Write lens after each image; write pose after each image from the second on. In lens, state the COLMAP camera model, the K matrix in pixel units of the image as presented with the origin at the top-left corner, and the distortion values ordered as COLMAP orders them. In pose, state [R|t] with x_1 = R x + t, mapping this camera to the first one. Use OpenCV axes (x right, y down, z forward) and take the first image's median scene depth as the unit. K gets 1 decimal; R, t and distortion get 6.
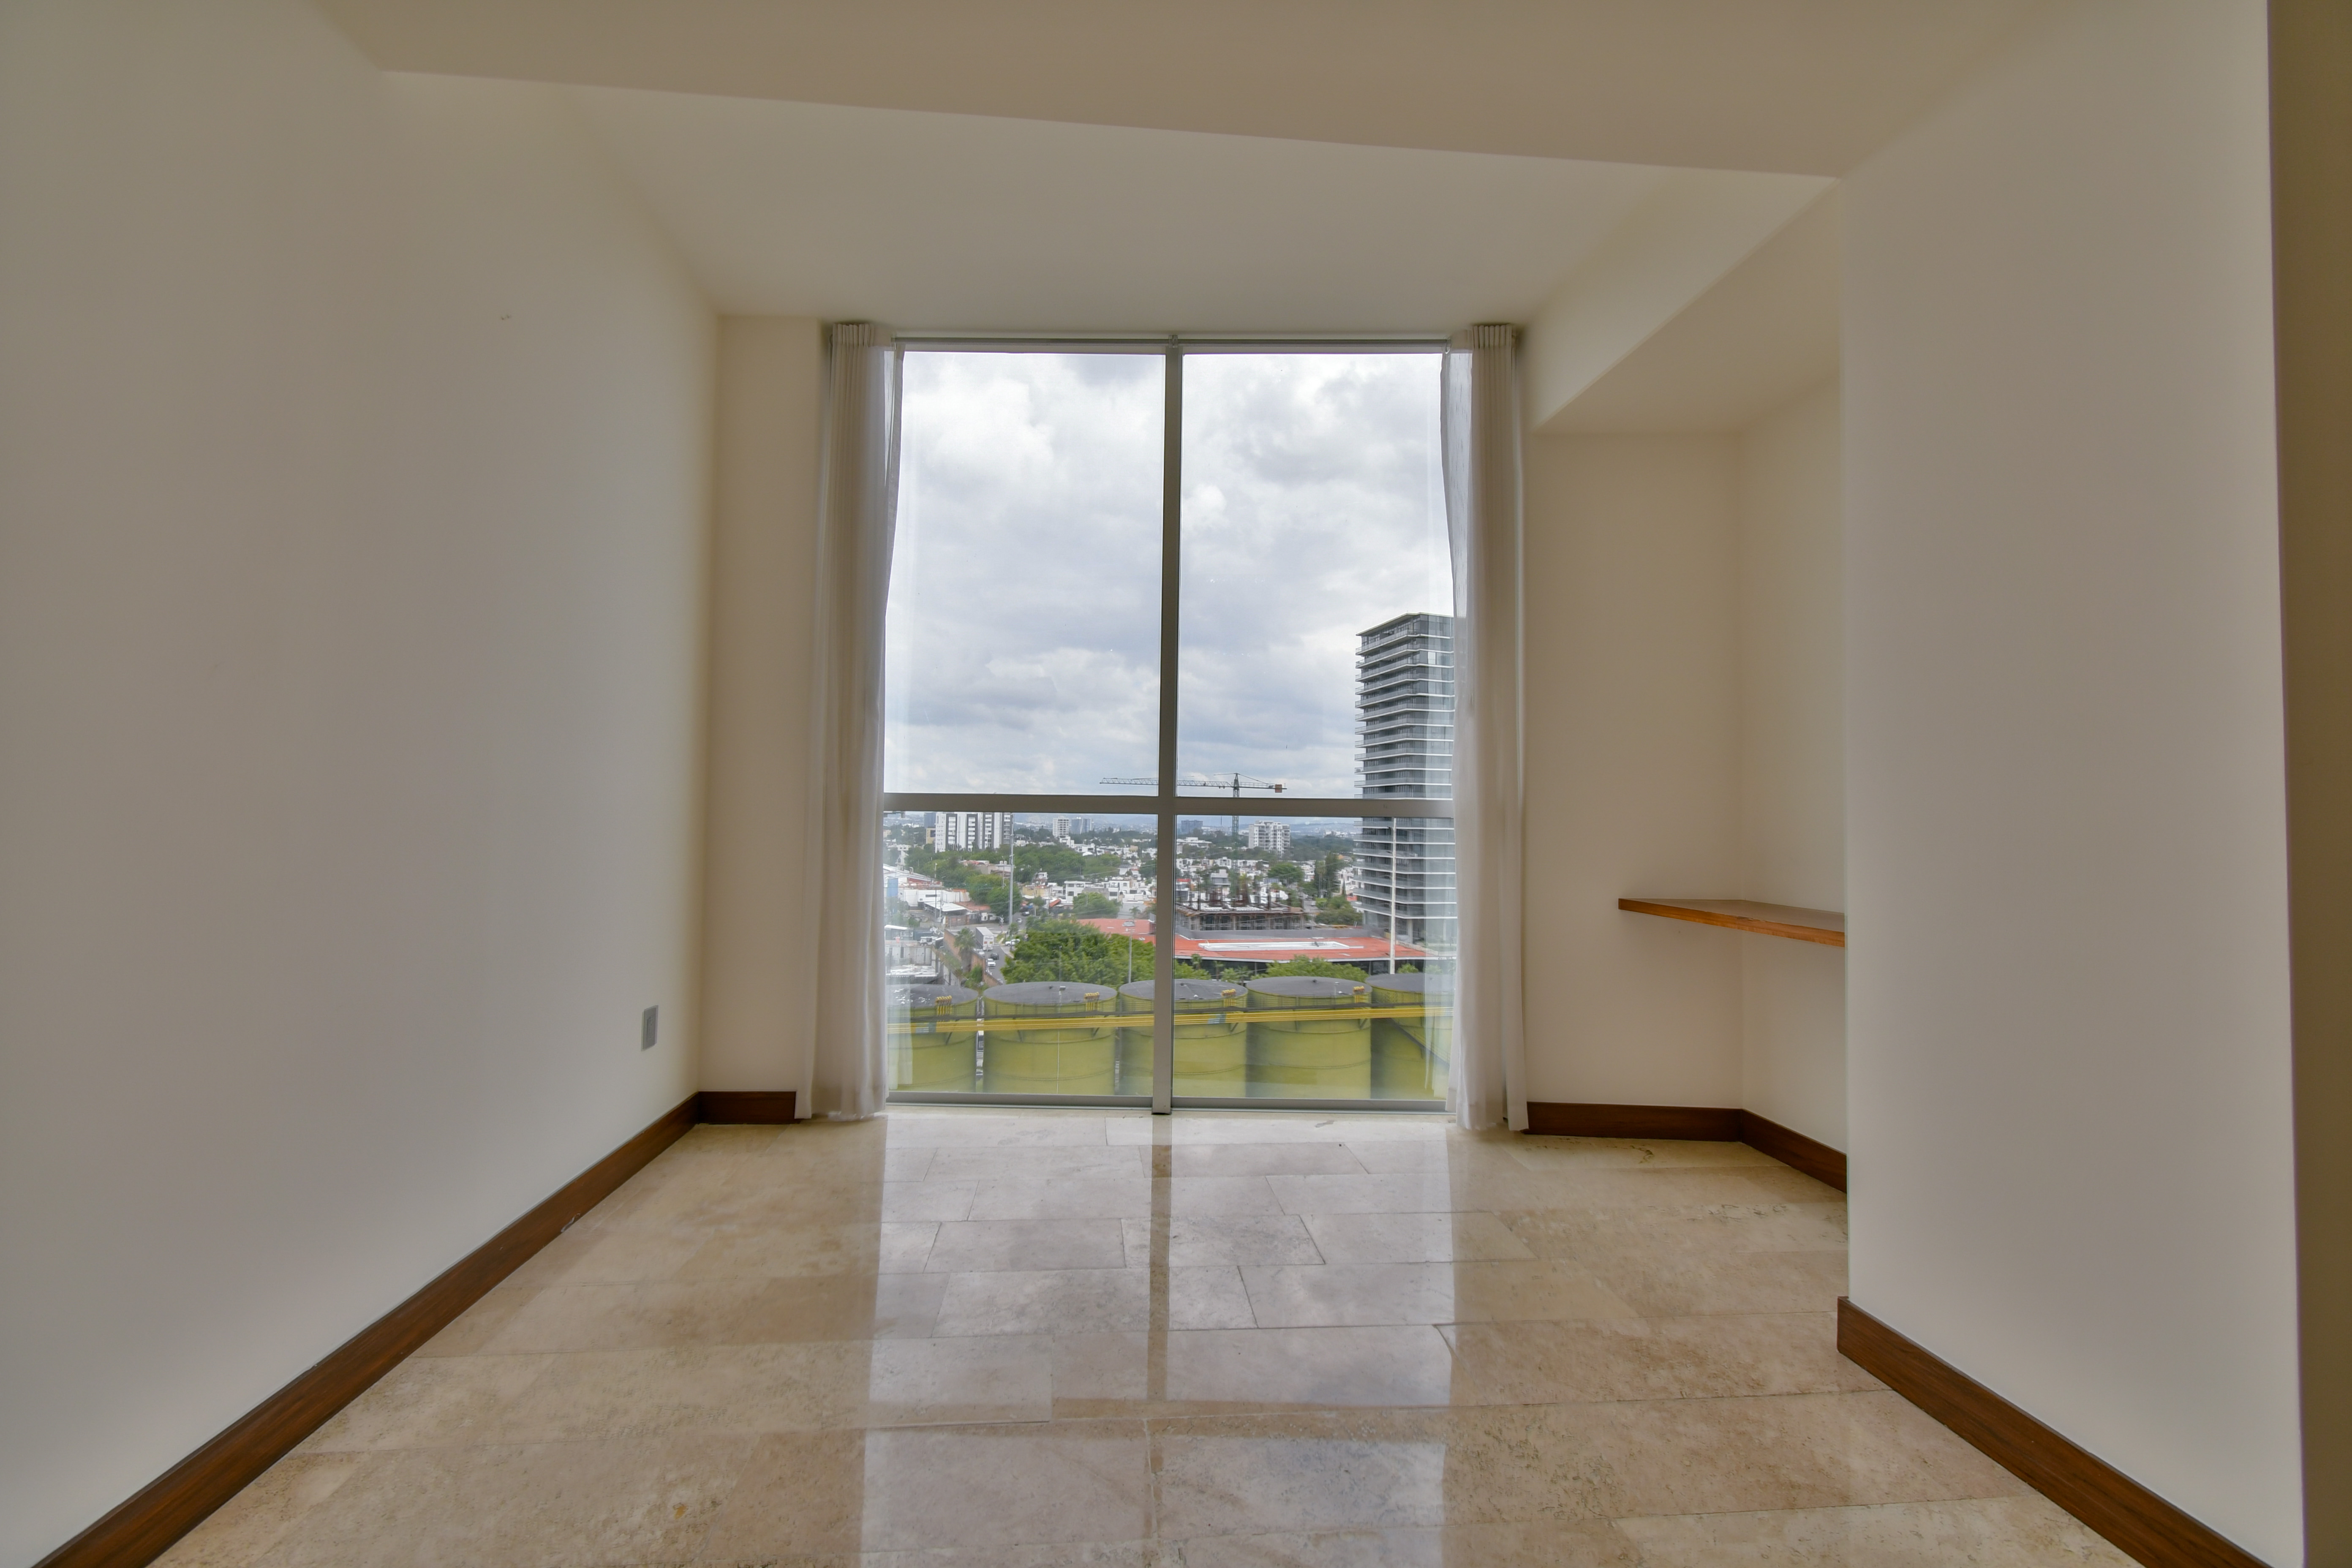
lens RADIAL K [[1033.2, 0, 1180.7], [0, 1033.2, 780.1], [0, 0, 1]] dist [0.003751, -0.002406]
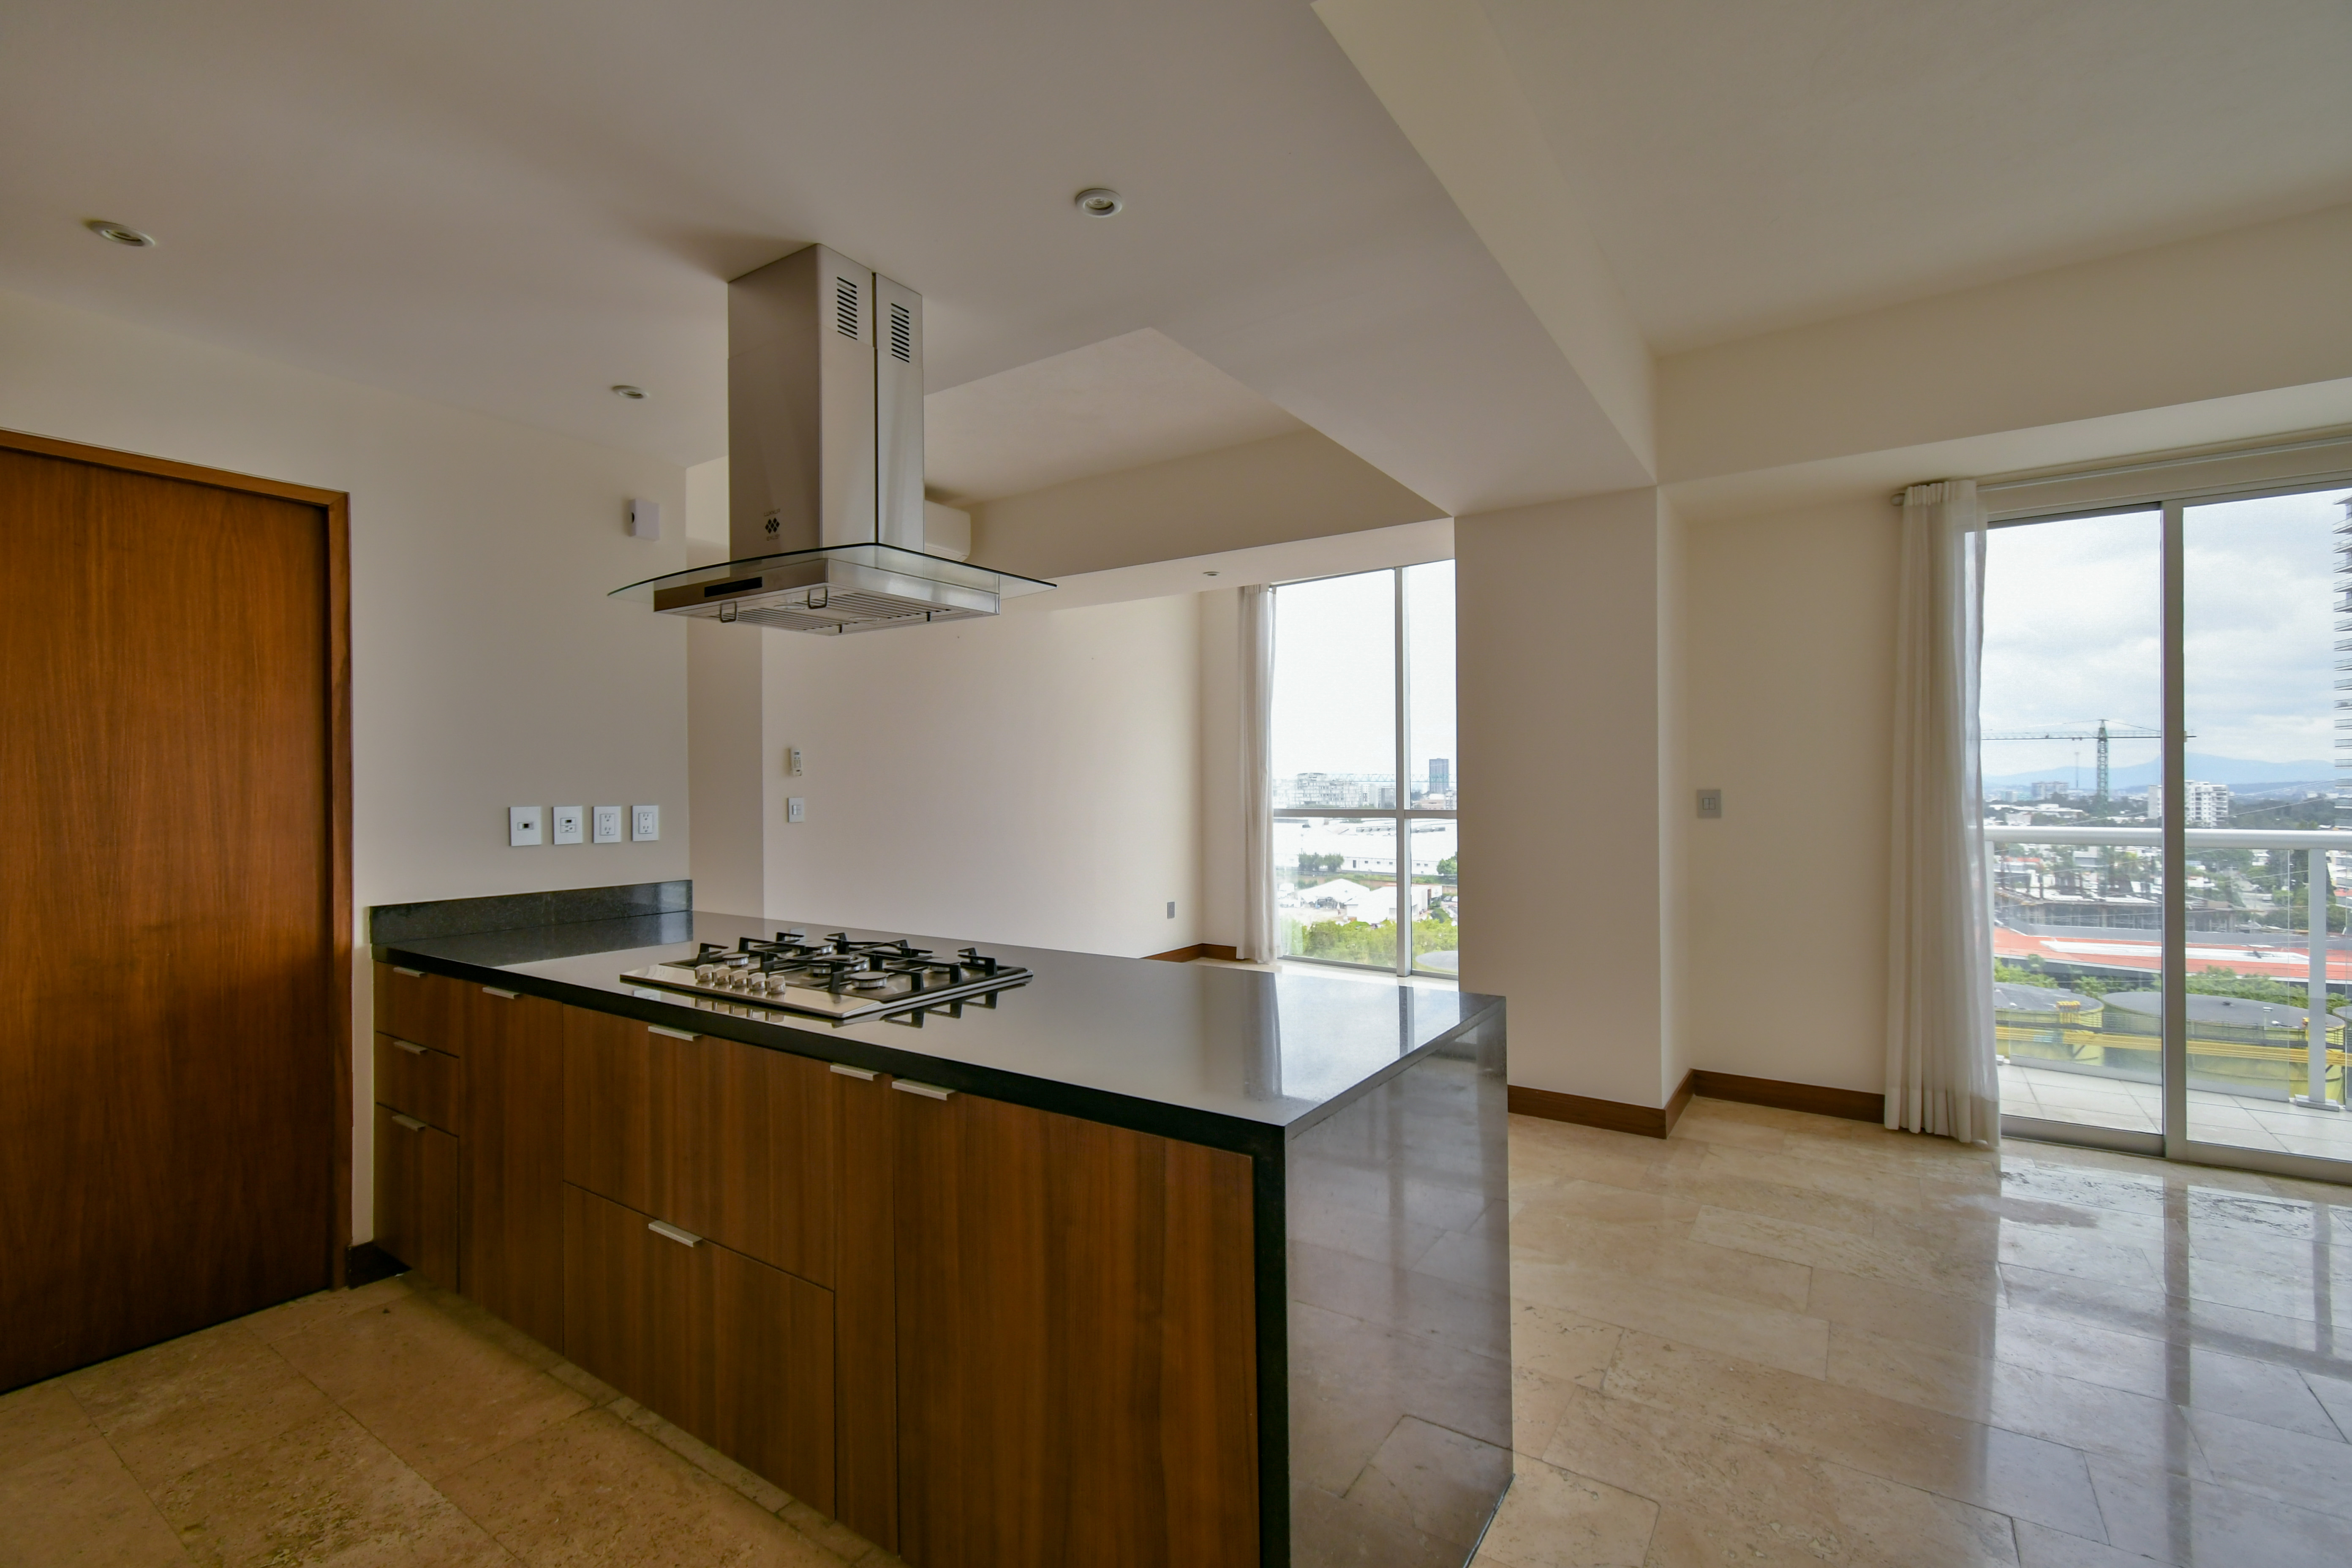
lens RADIAL K [[1033.2, 0, 1173.9], [0, 1033.2, 783.8], [0, 0, 1]] dist [0.003751, -0.002406]
pose [[0.771267, -0.022383, -0.636118, 0.111352], [0.042744, 0.998947, 0.016675, -0.010154], [0.635075, -0.040051, 0.771412, -0.090642]]
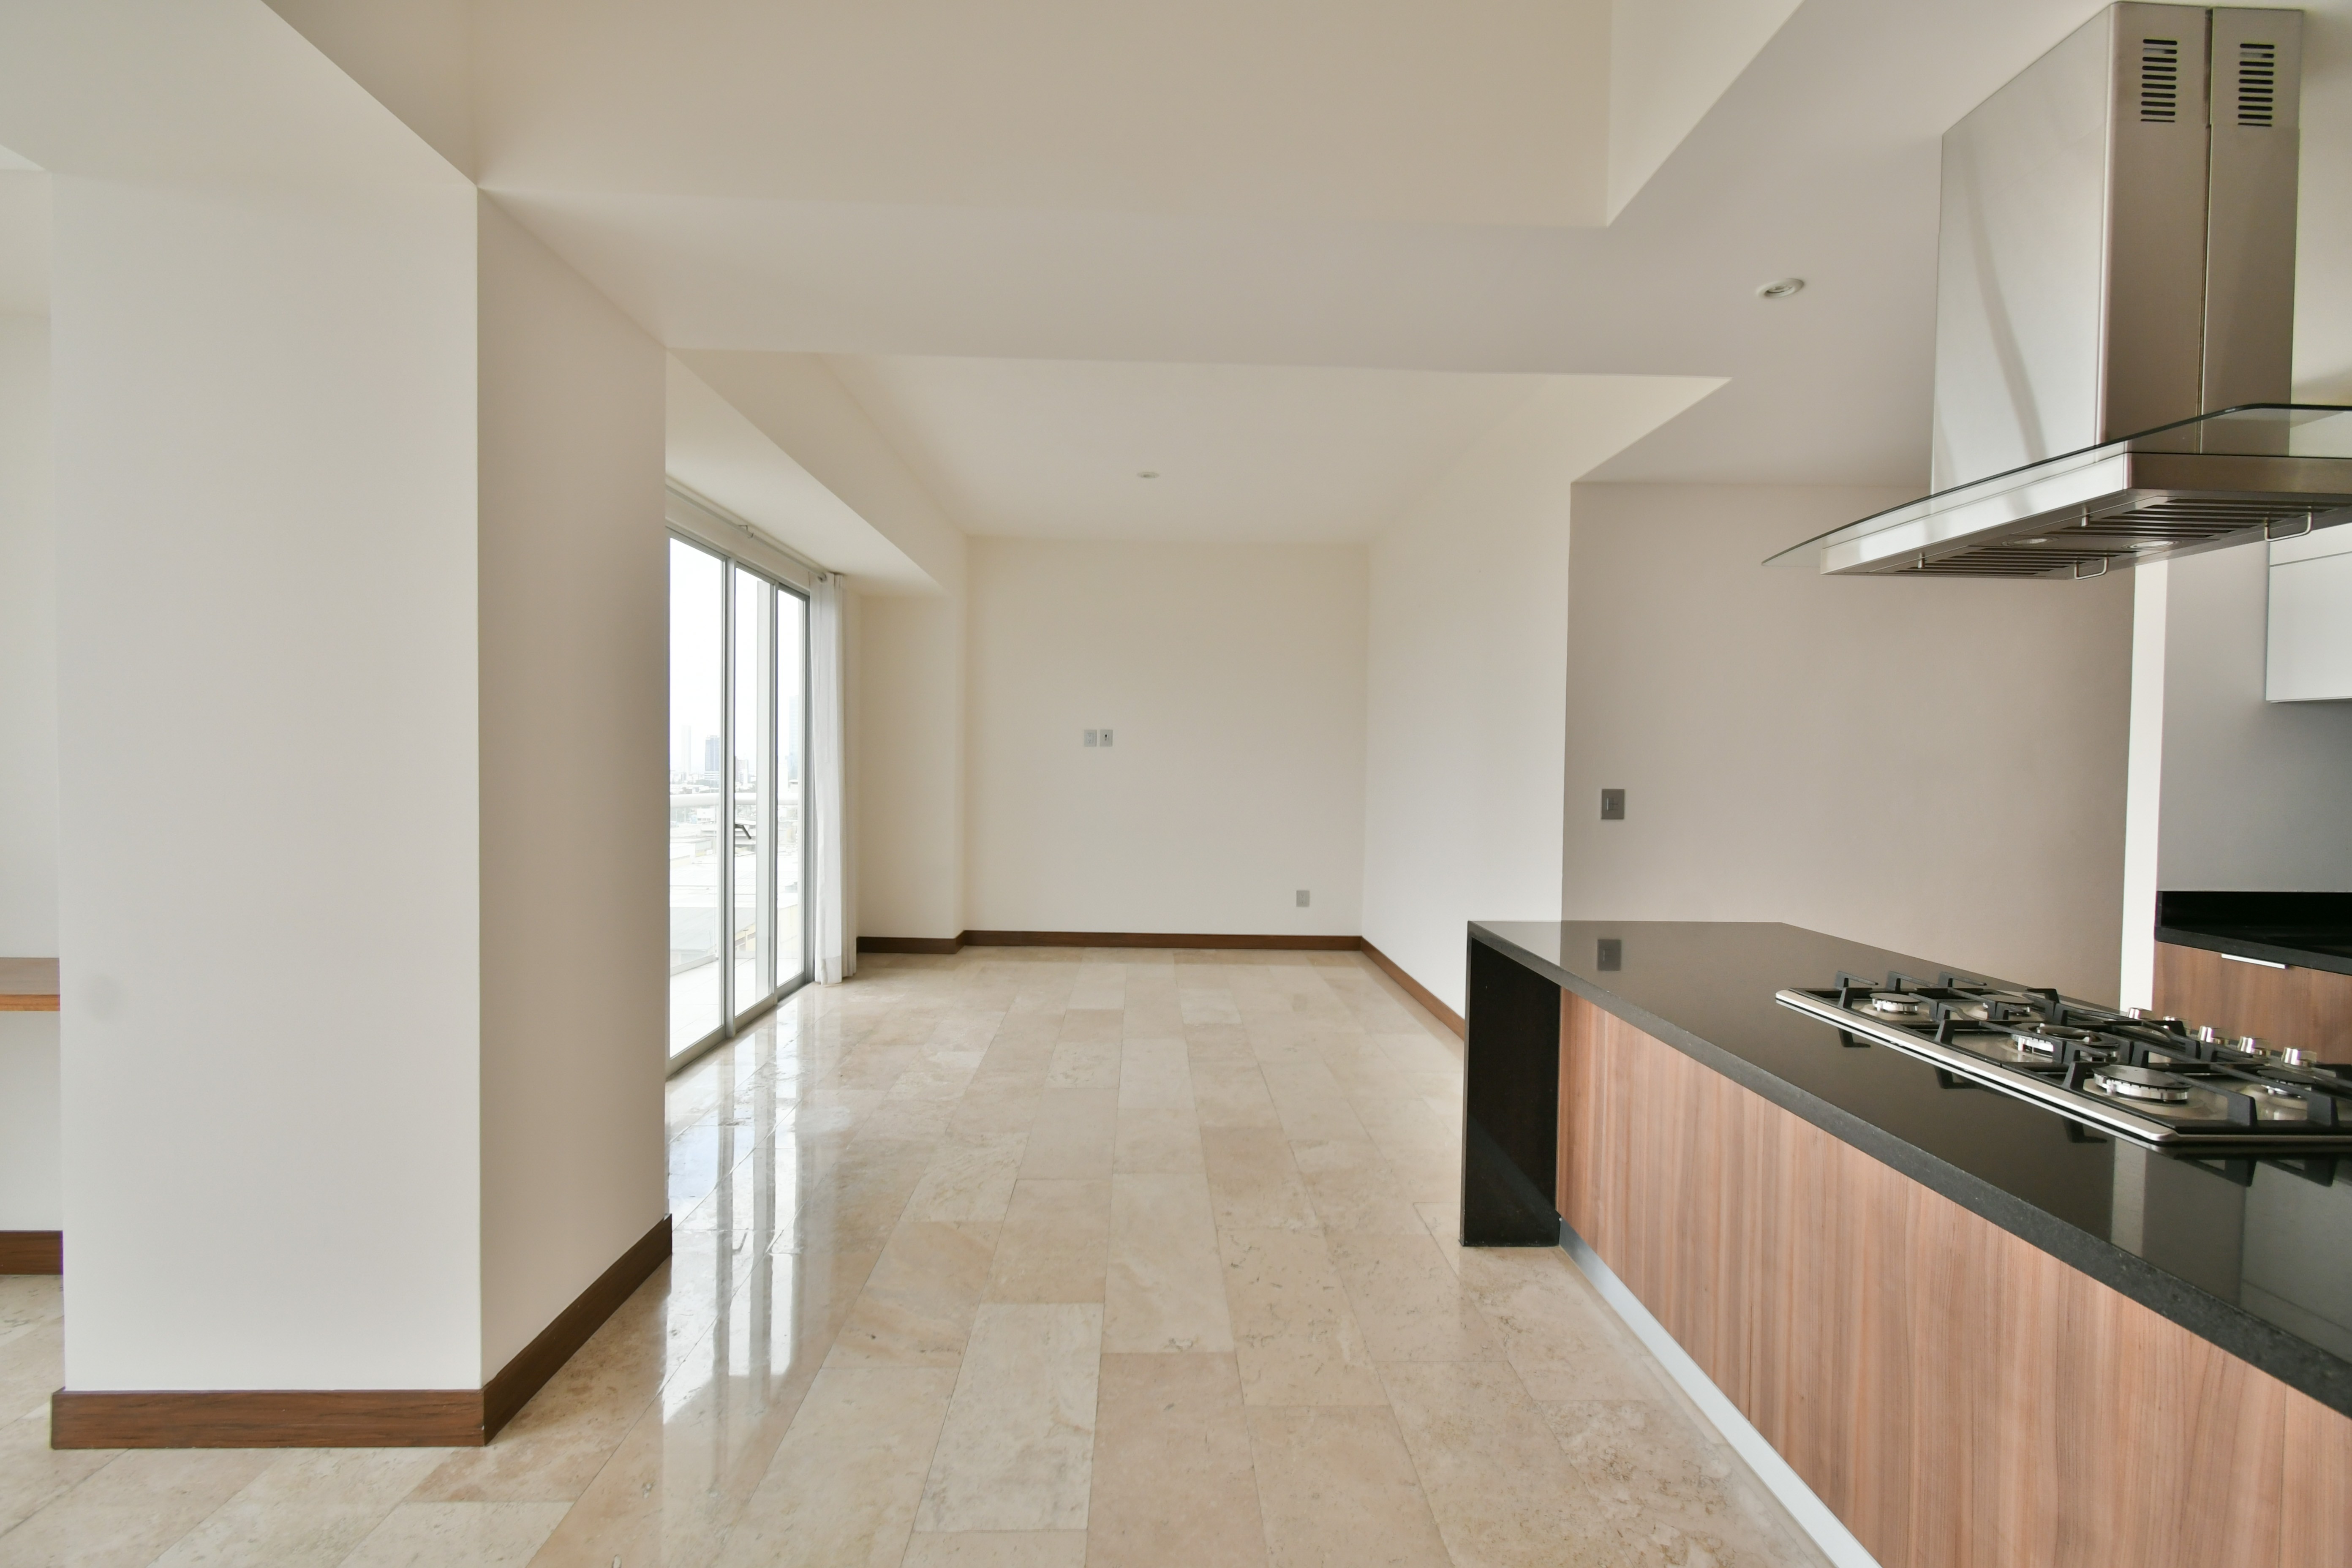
lens RADIAL K [[1033.2, 0, 1173.5], [0, 1033.2, 783.9], [0, 0, 1]] dist [0.003751, -0.002406]
pose [[0.063906, -0.035445, 0.997326, -0.015594], [-0.049164, 0.998044, 0.038621, -0.010070], [-0.996744, -0.051501, 0.062038, -0.003252]]
